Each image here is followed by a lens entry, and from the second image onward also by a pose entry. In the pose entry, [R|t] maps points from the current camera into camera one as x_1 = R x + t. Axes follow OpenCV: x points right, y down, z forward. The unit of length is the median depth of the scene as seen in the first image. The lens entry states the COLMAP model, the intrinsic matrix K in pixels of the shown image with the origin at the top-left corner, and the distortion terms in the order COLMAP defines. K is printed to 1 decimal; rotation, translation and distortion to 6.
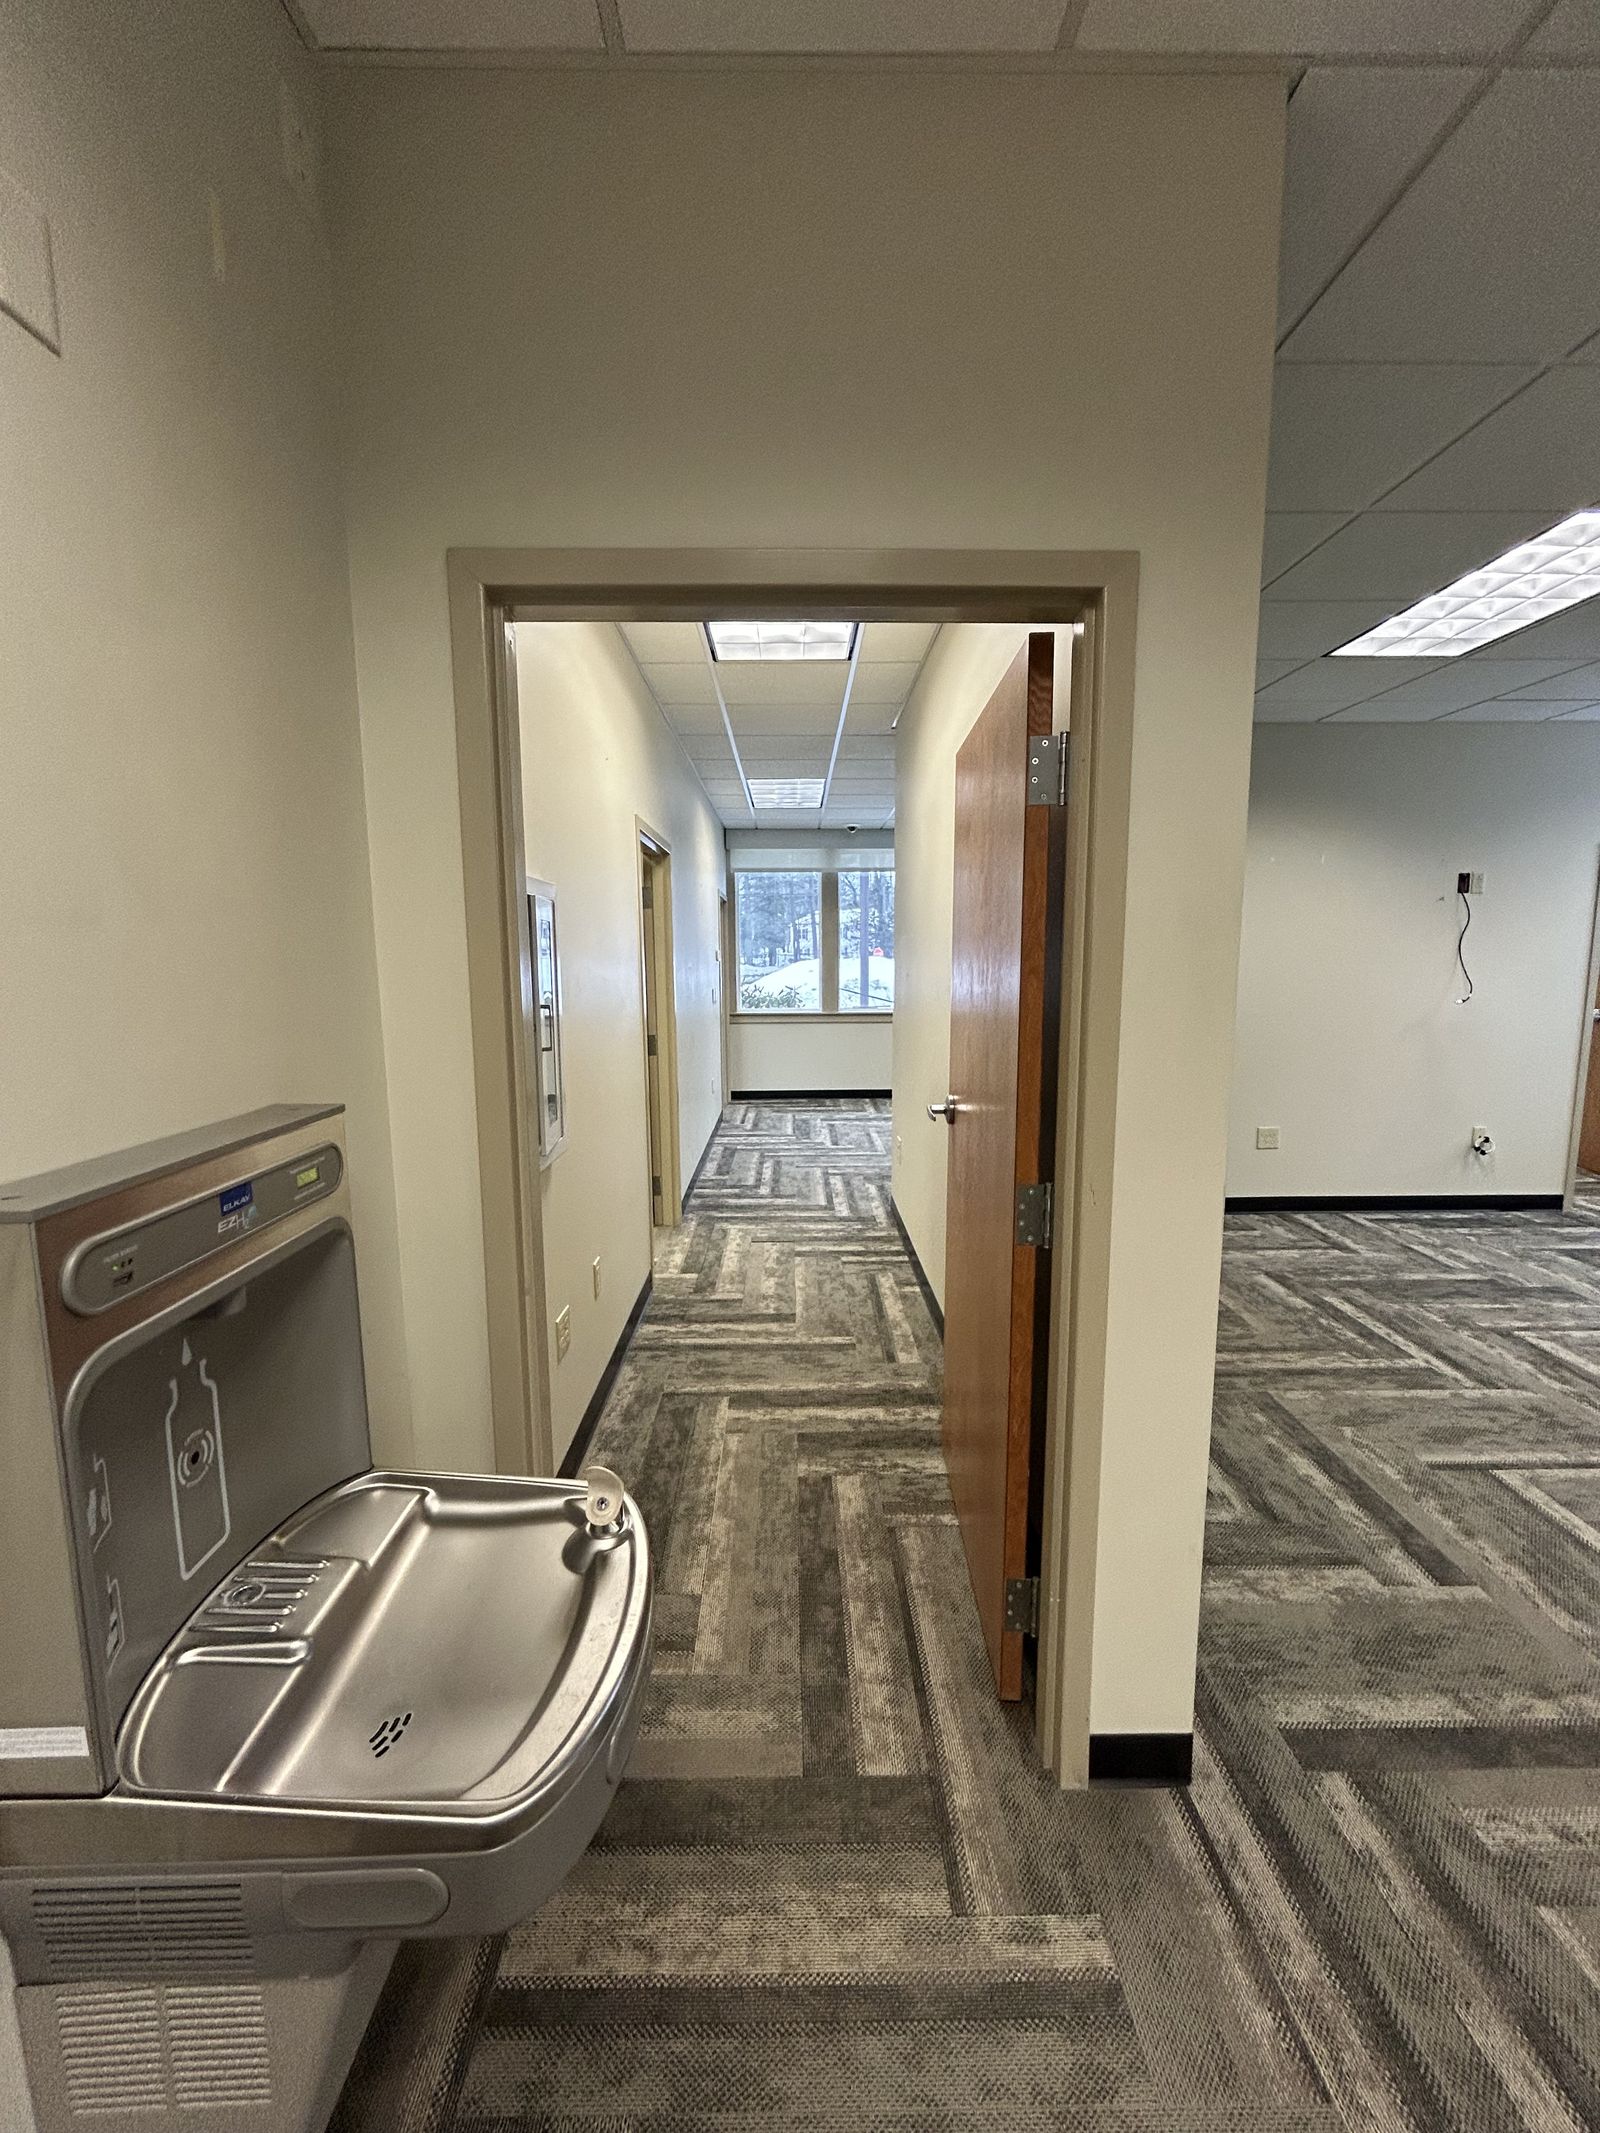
lens RADIAL K [[863.2, 0, 796.3], [0, 863.2, 1056.3], [0, 0, 1]] dist [-0.001722, 0.000274]
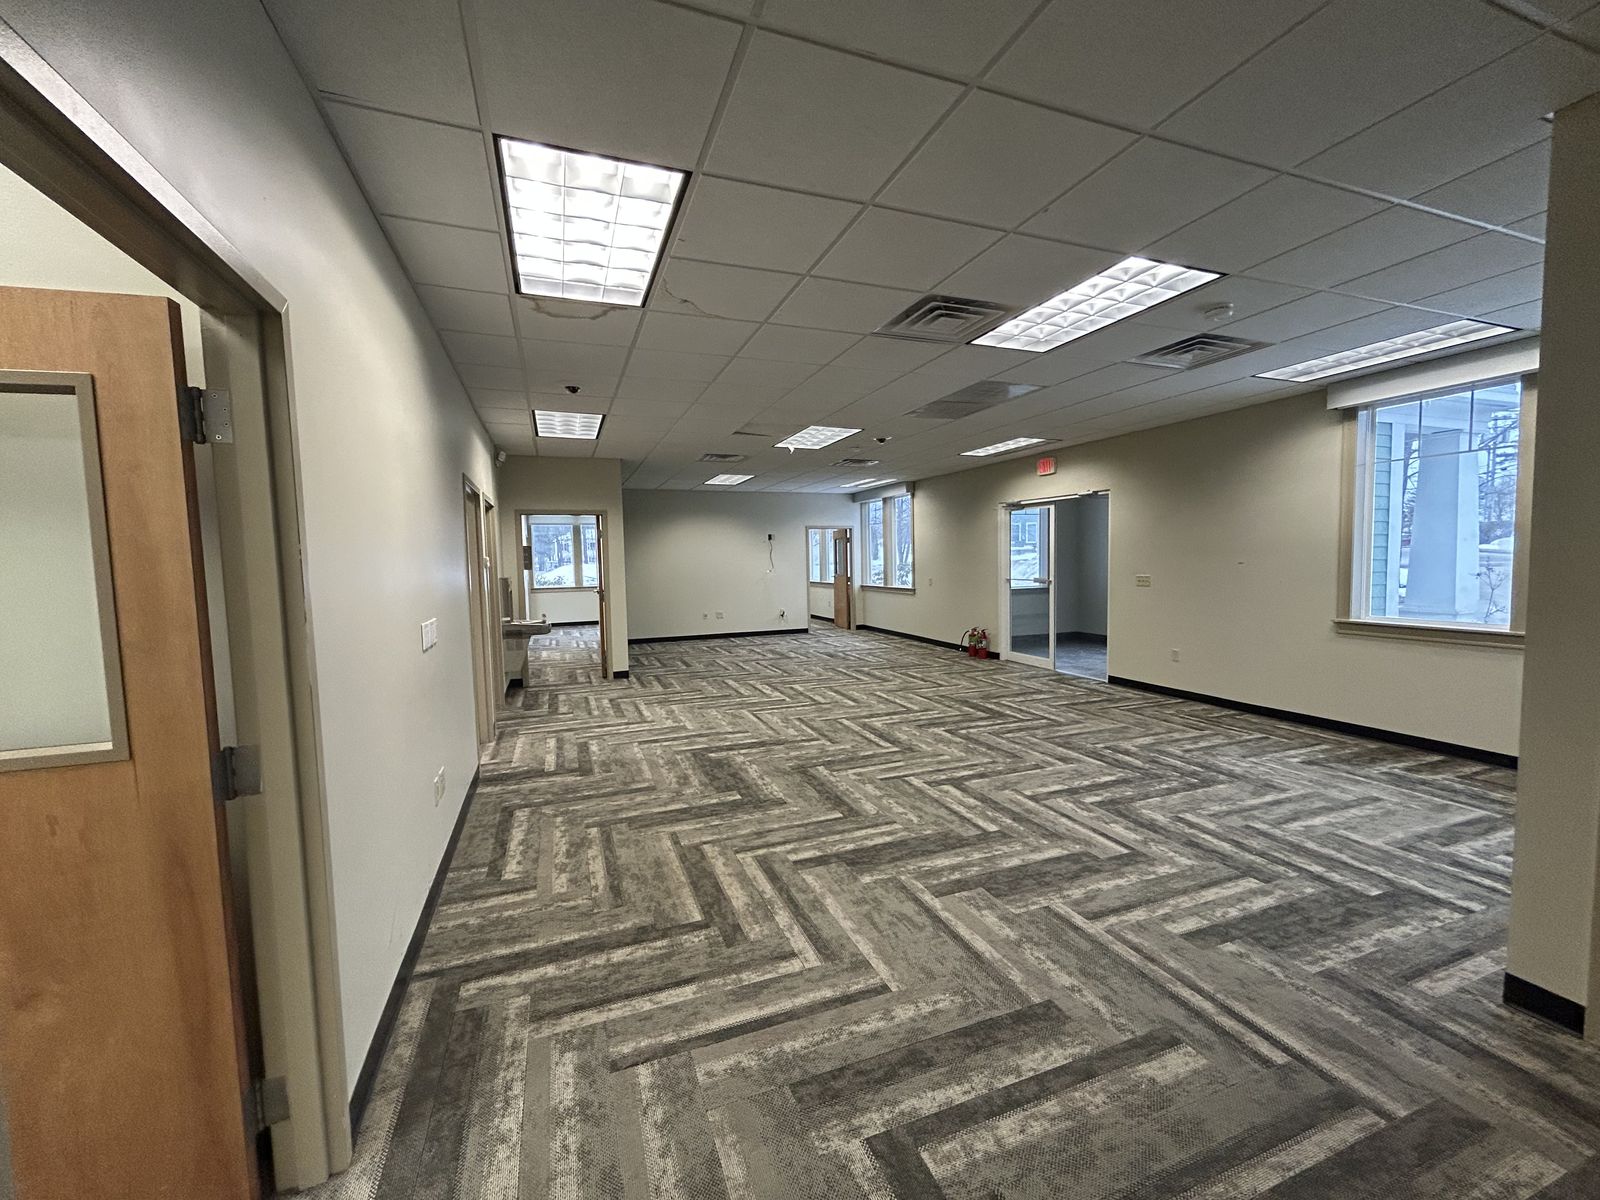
lens RADIAL K [[647.5, 0, 795.7], [0, 647.5, 601.6], [0, 0, 1]] dist [-0.001722, 0.000274]
pose [[0.939559, -0.034030, 0.340693, -0.014823], [0.052531, 0.997595, -0.045225, 0.242921], [-0.338334, 0.060388, 0.939086, -1.969275]]
